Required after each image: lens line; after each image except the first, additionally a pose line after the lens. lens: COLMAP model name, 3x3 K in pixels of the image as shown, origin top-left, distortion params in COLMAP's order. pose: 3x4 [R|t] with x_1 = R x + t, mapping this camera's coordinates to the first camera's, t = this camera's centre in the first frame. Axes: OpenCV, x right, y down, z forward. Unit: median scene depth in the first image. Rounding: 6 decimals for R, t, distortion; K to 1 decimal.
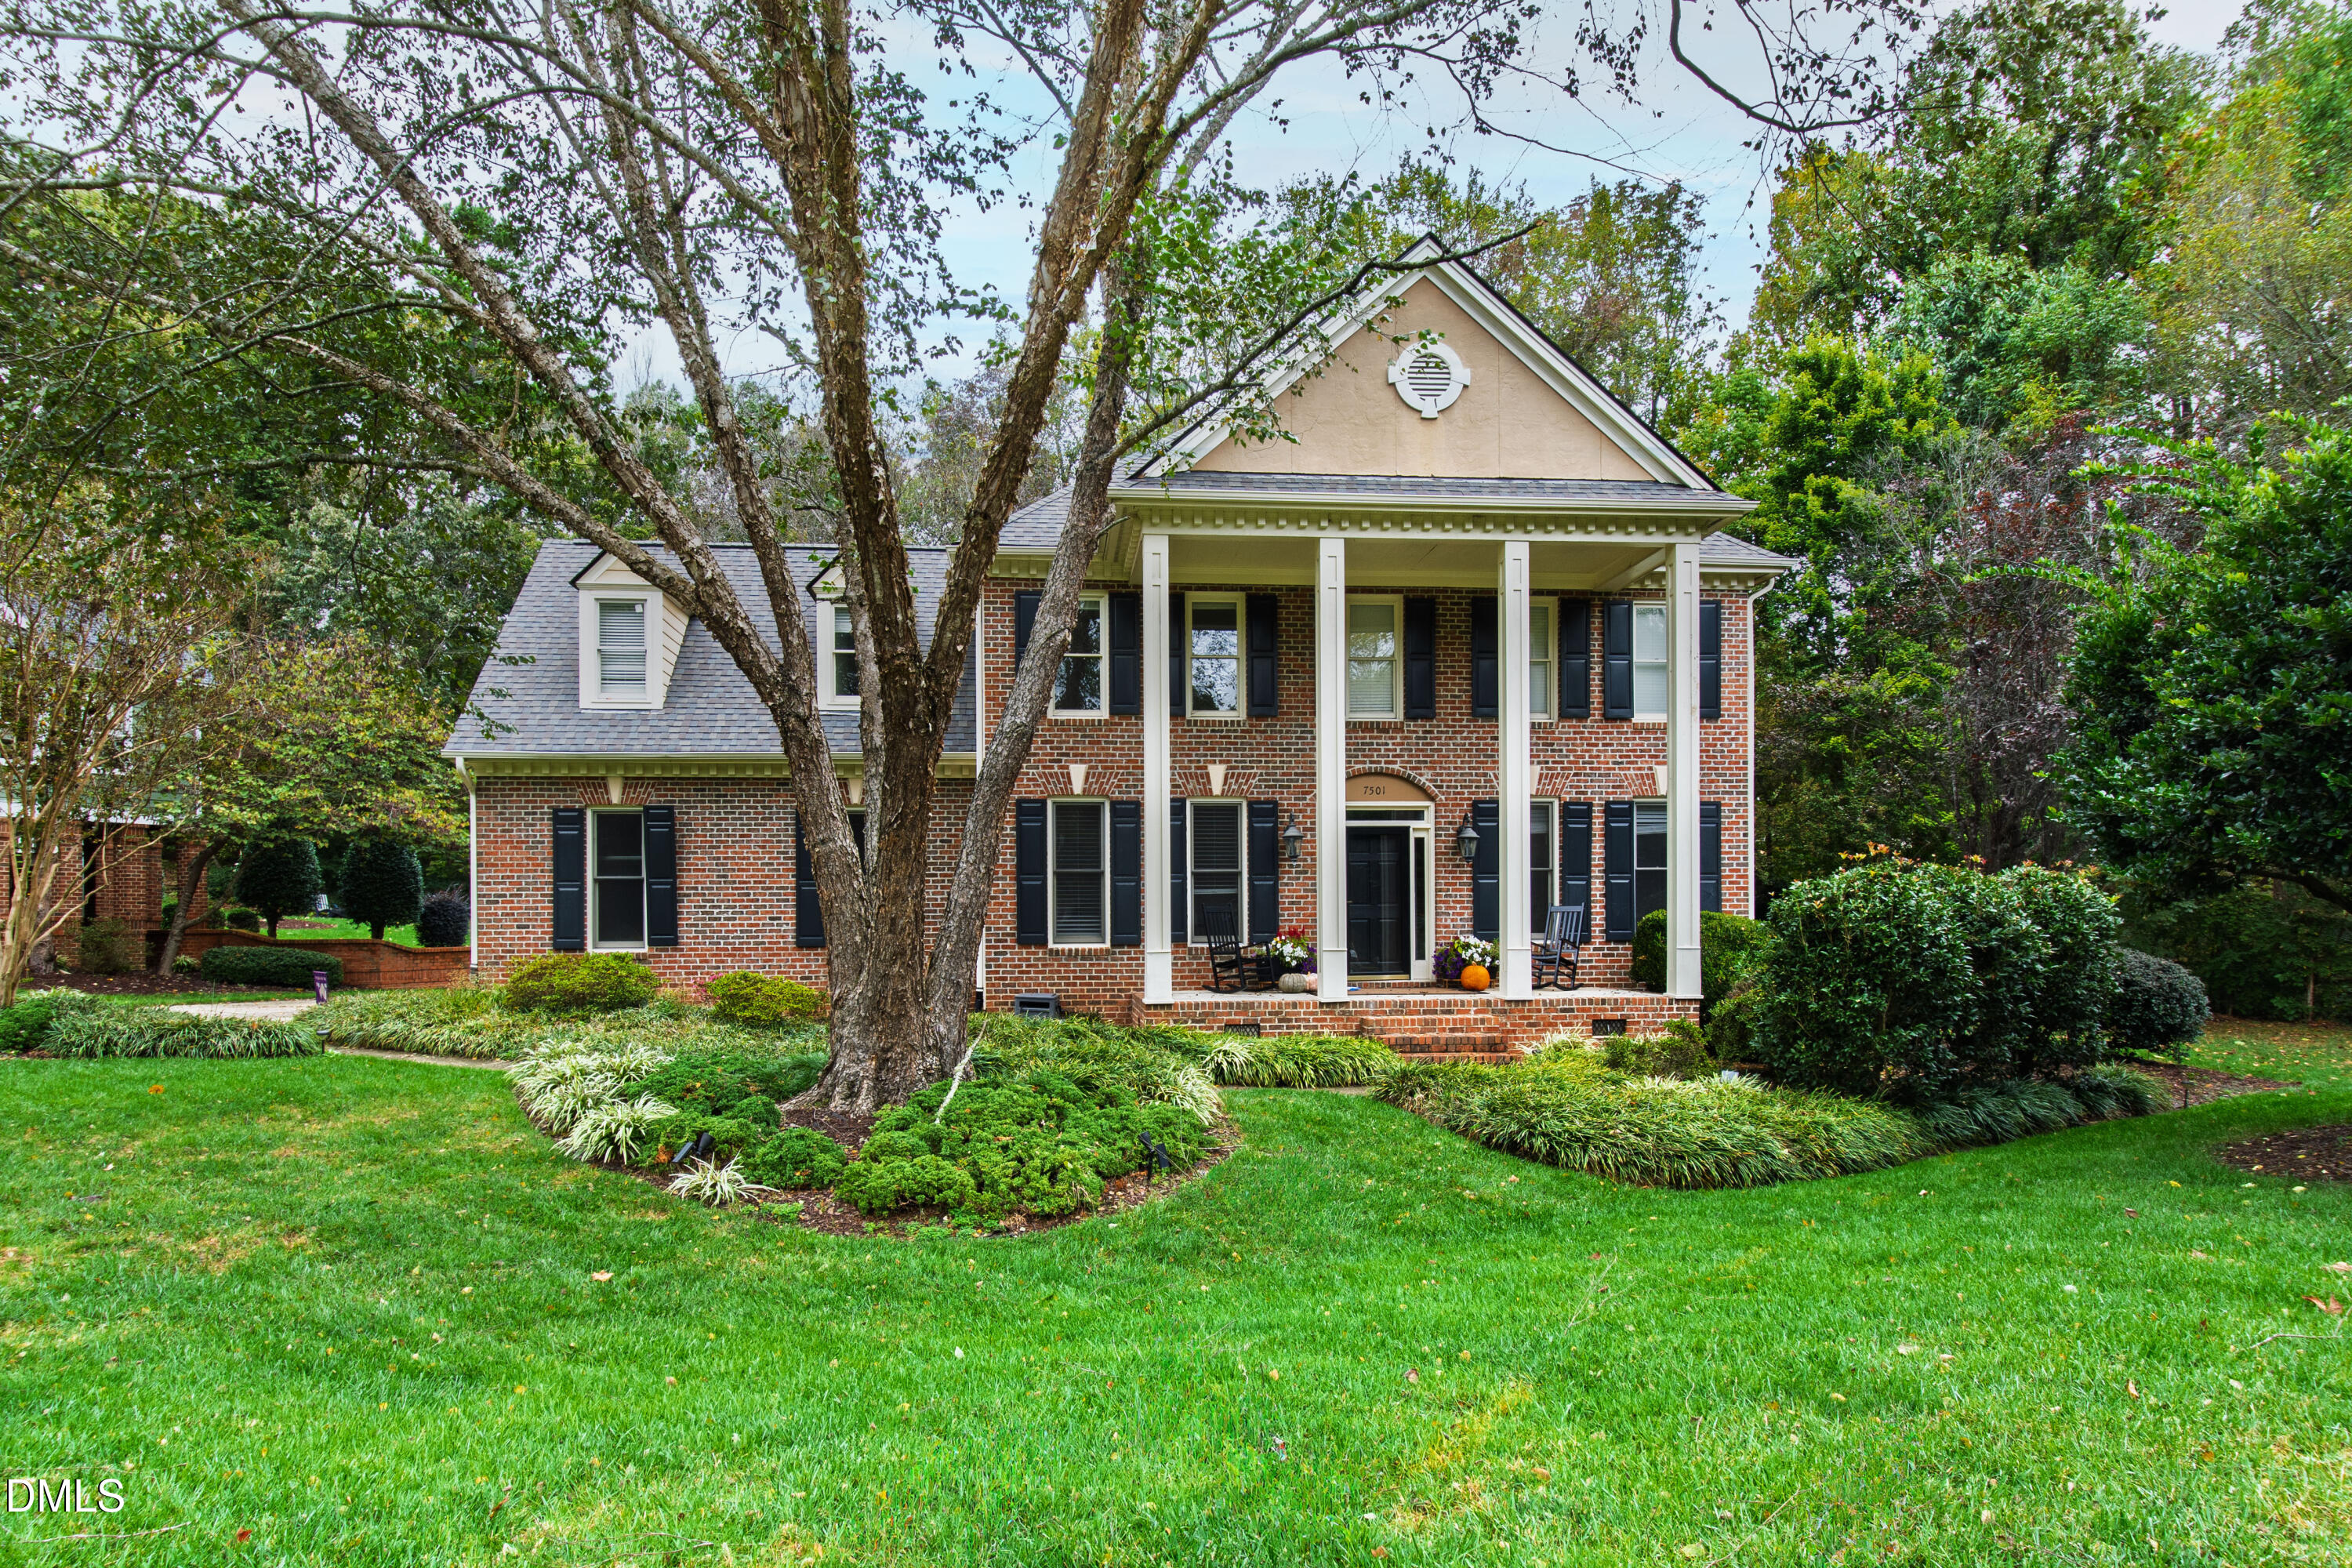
lens RADIAL K [[1396.9, 0, 1235.3], [0, 1396.9, 929.4], [0, 0, 1]] dist [-0.001102, -0.000201]
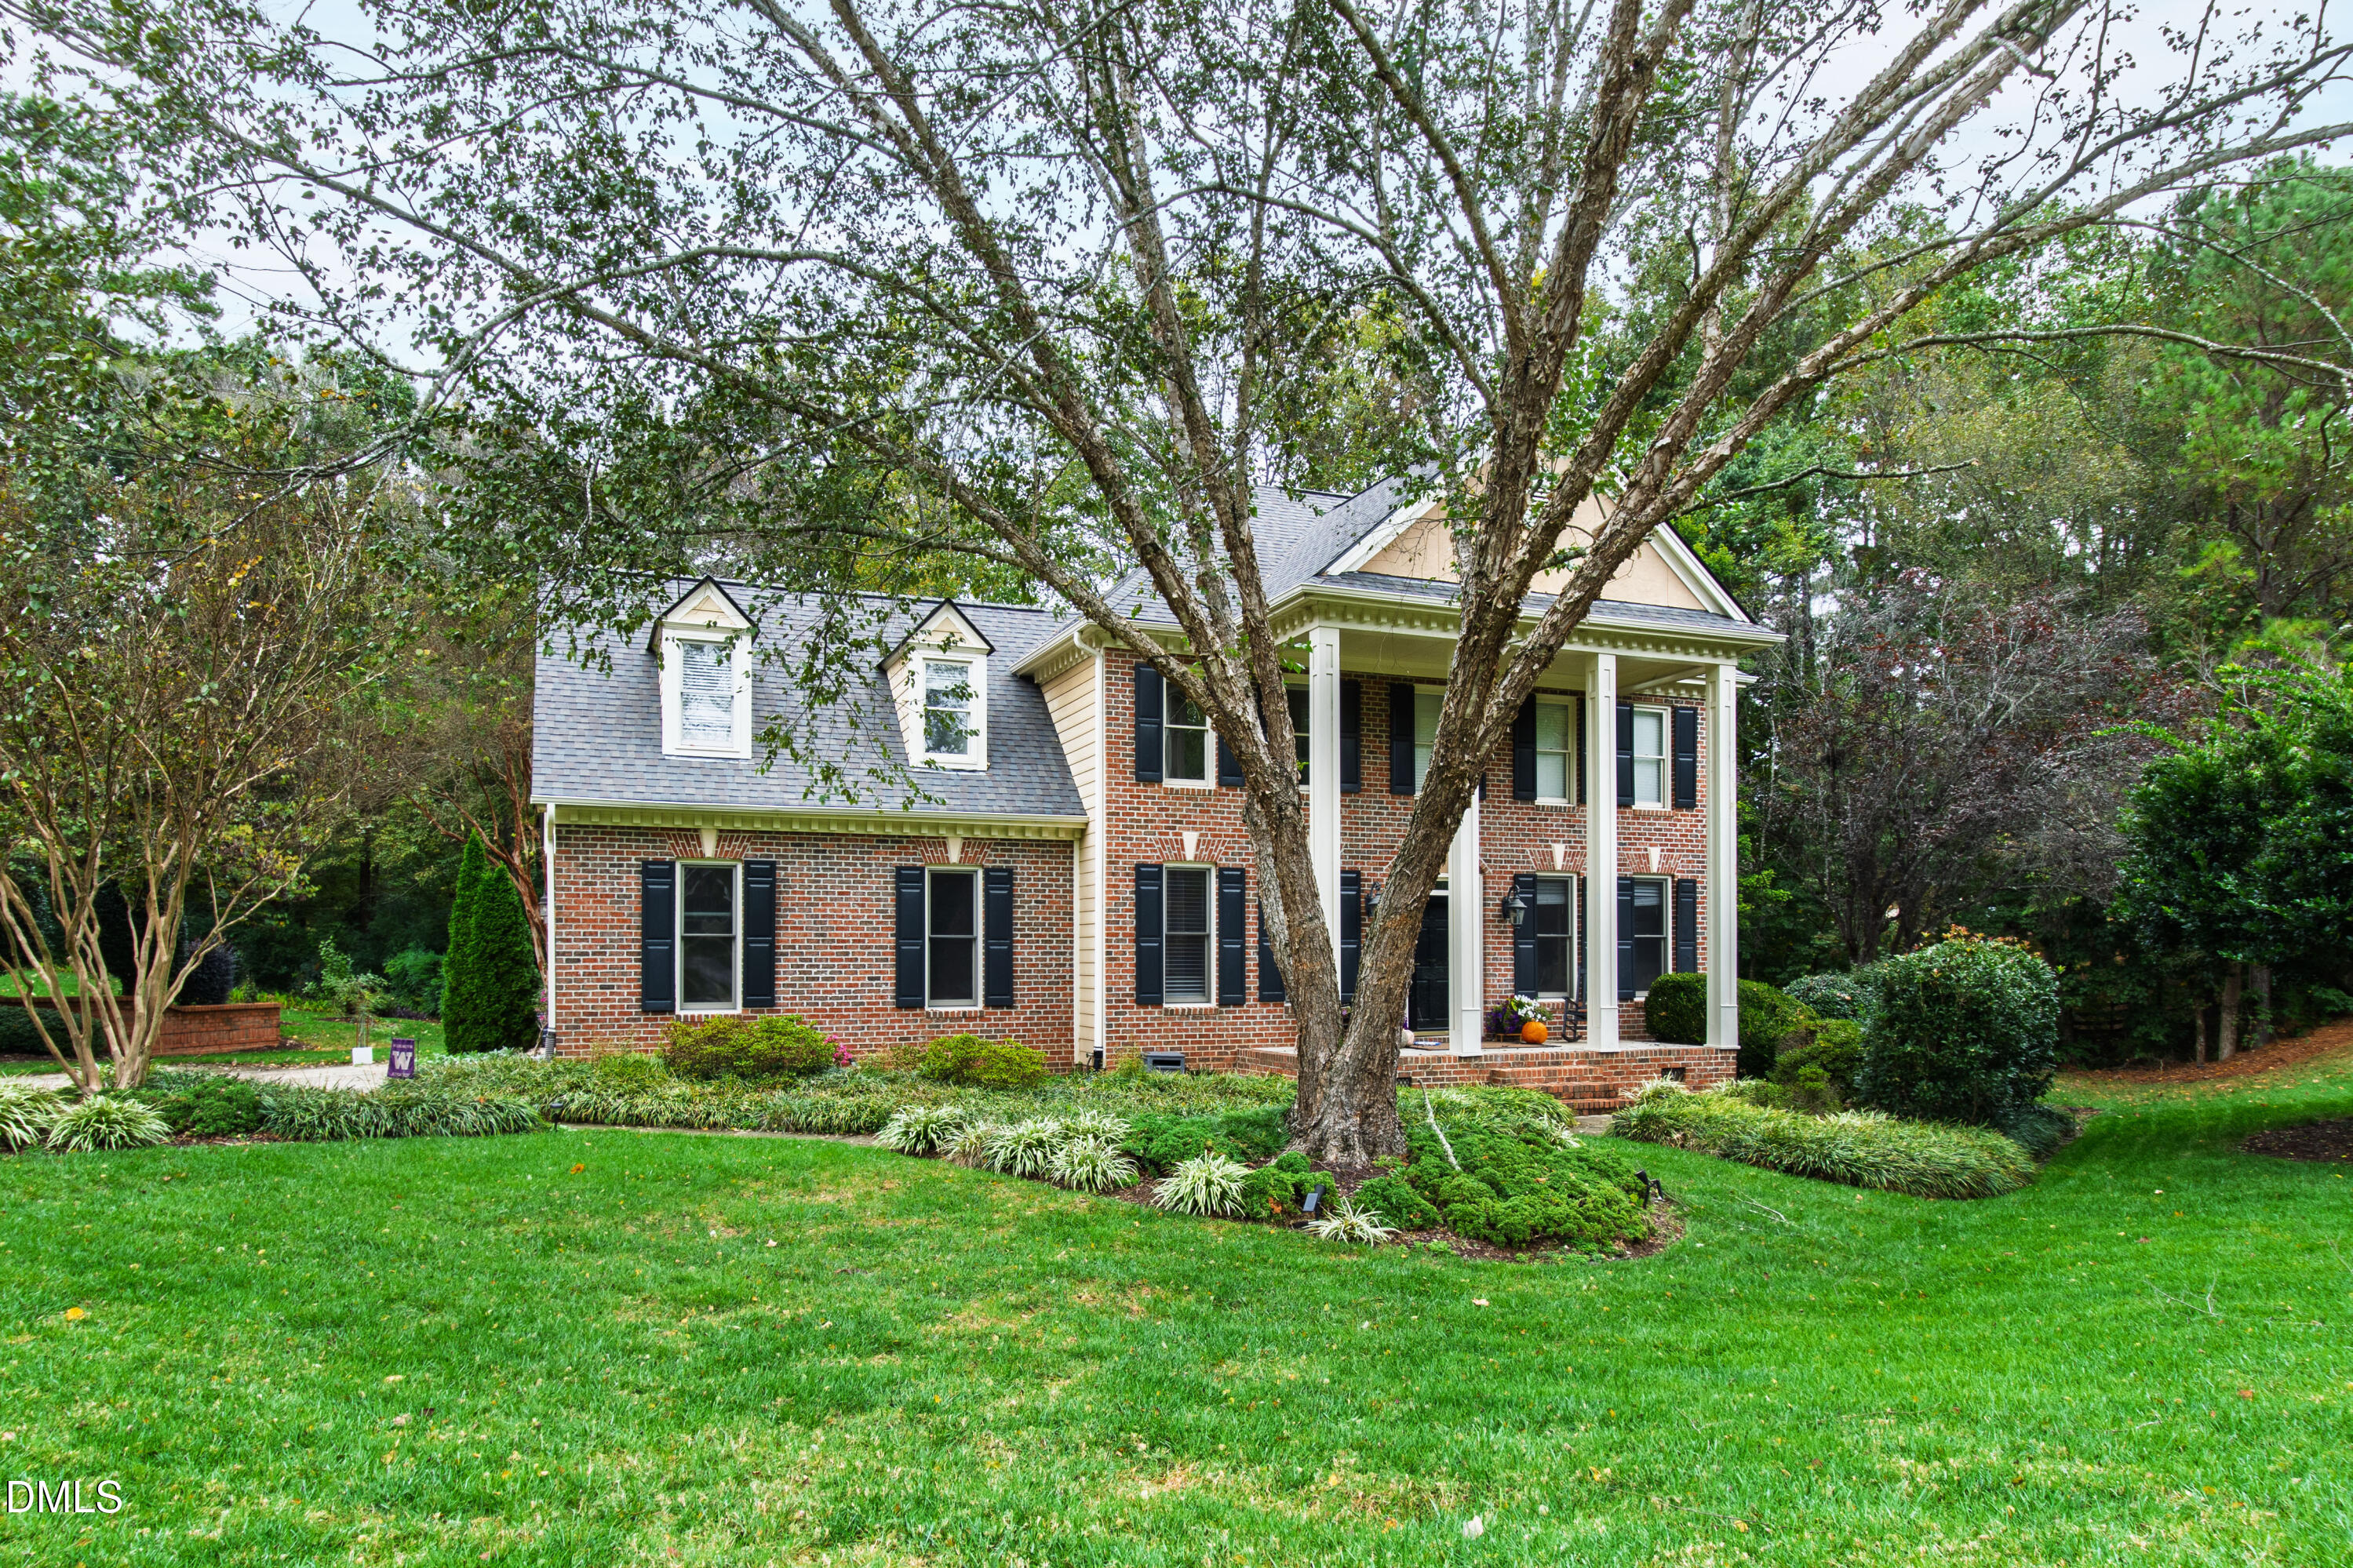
lens RADIAL K [[1397.4, 0, 1235.9], [0, 1397.4, 929.5], [0, 0, 1]] dist [-0.001102, -0.000201]
pose [[0.958168, 0.011975, 0.285955, -0.373702], [-0.000512, 0.999194, -0.040131, -0.003003], [-0.286206, 0.038306, 0.957402, -0.010109]]
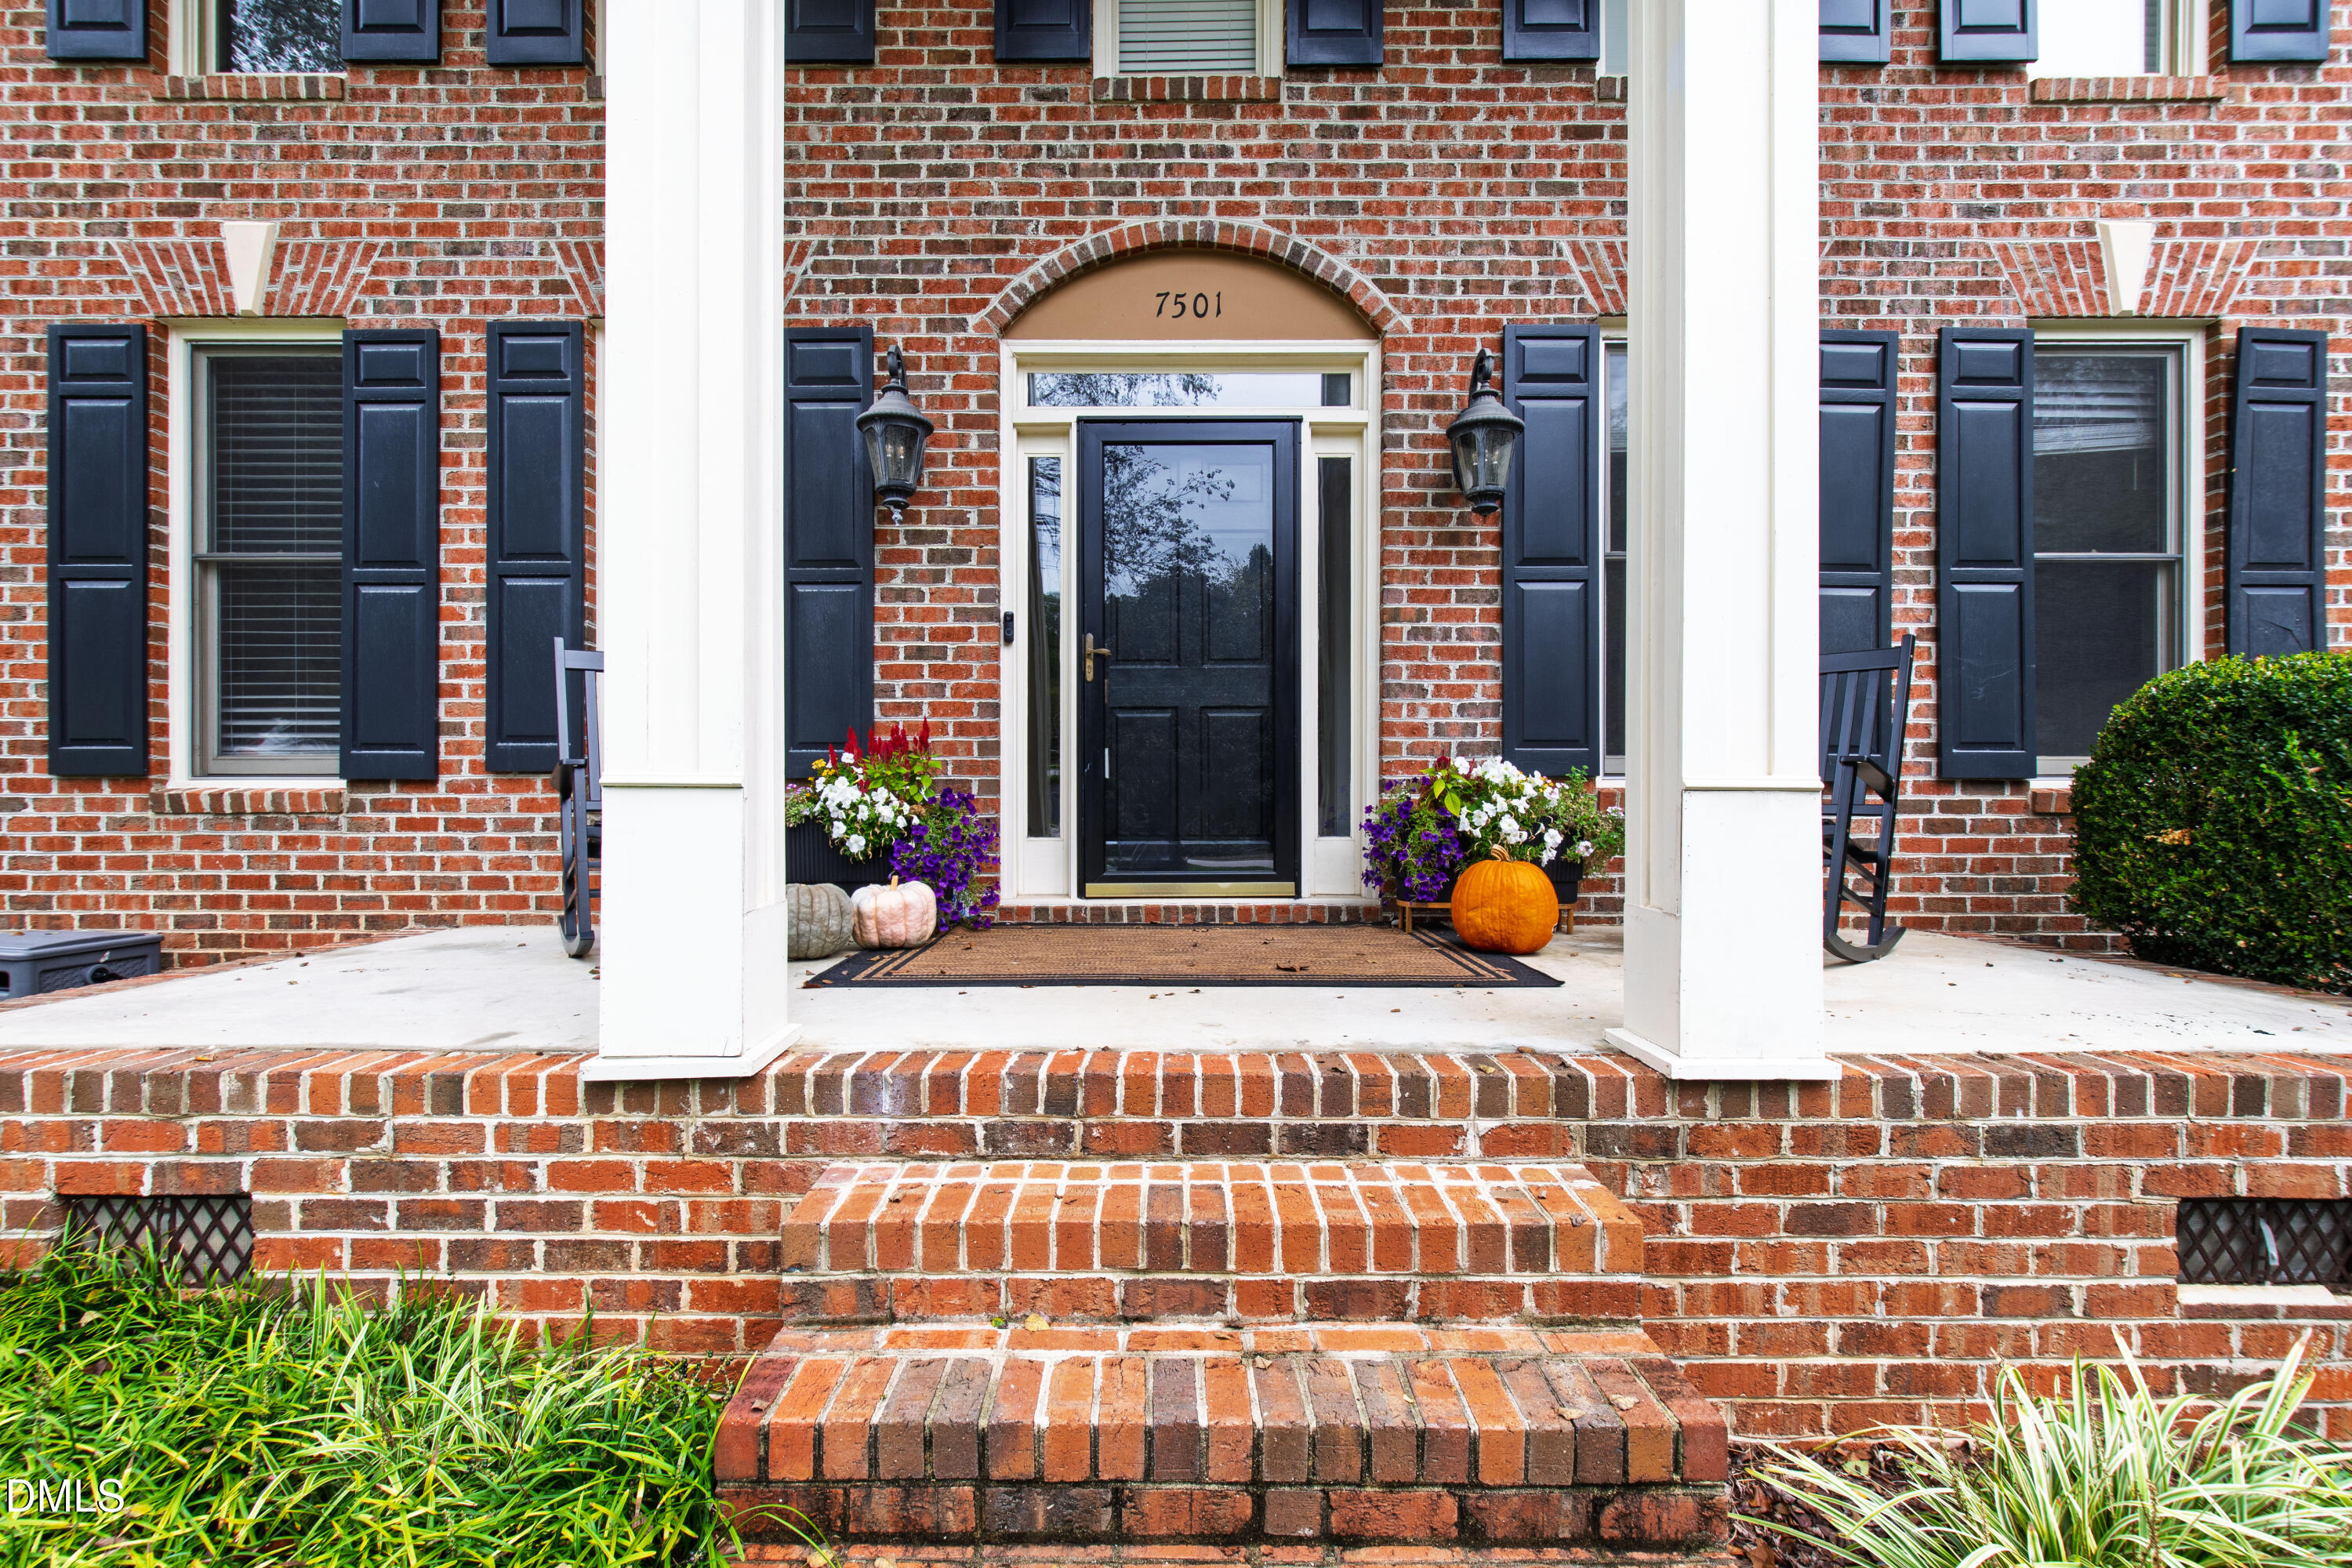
lens RADIAL K [[1075.0, 0, 1215.3], [0, 1075.0, 796.4], [0, 0, 1]] dist [0.014516, -0.000066]
pose [[0.993789, 0.005179, -0.111162, 0.135414], [-0.005893, 0.999964, -0.006101, 0.014765], [0.111127, 0.006718, 0.993784, 0.765427]]
